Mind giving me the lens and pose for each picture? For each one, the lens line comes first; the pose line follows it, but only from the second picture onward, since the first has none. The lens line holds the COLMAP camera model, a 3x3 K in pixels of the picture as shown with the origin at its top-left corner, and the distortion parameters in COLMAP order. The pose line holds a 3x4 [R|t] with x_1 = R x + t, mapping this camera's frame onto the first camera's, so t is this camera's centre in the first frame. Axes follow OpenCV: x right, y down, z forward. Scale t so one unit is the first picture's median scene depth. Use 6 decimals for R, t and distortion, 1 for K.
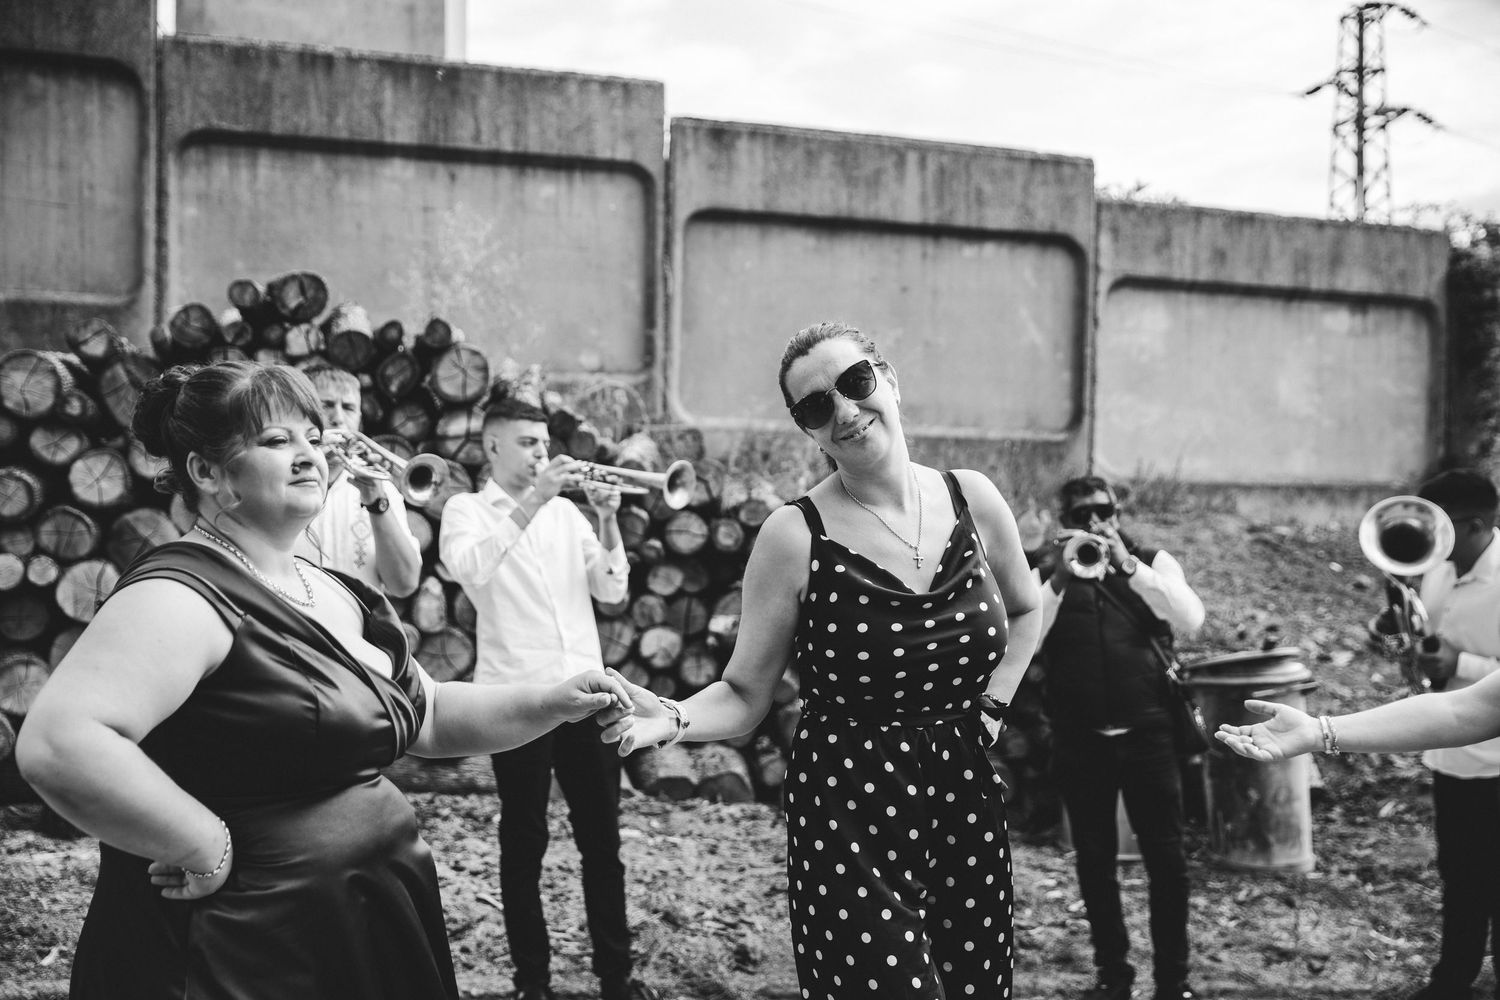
lens RADIAL K [[1754.1, 0, 749.8], [0, 1754.1, 499.9], [0, 0, 1]] dist [0.107068, 0.000000]
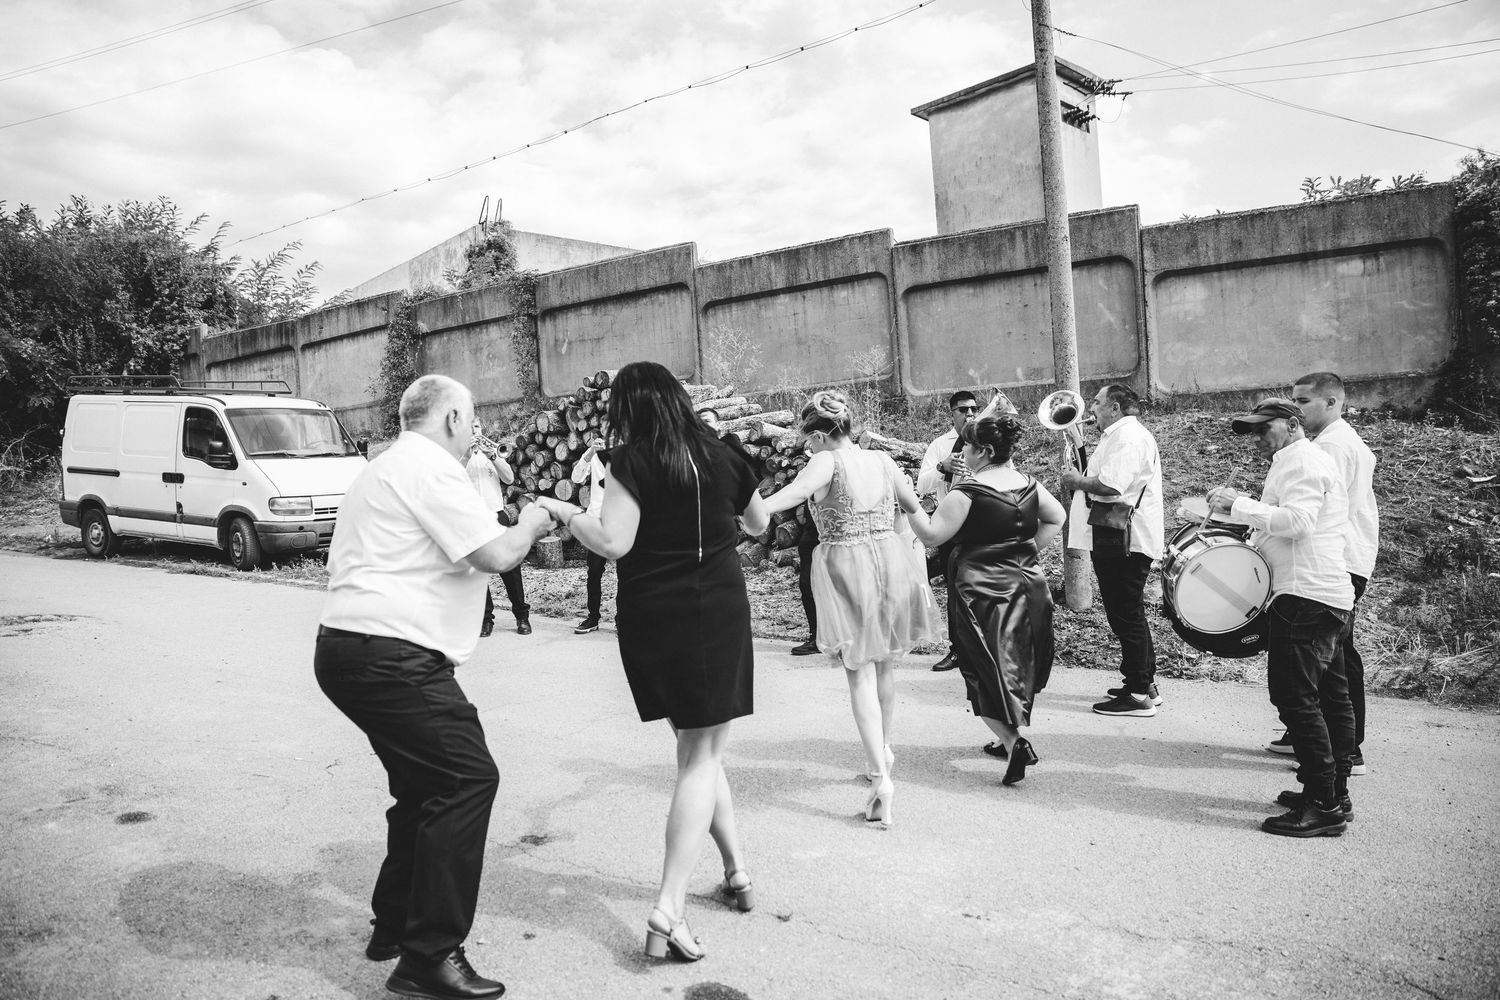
lens RADIAL K [[1036.9, 0, 749.7], [0, 1036.9, 501.4], [0, 0, 1]] dist [0.004124, 0.004062]
pose [[0.657687, -0.033655, -0.752540, 0.687963], [0.080023, 0.996470, 0.025373, 0.031114], [0.749029, -0.076908, 0.658058, 0.063745]]
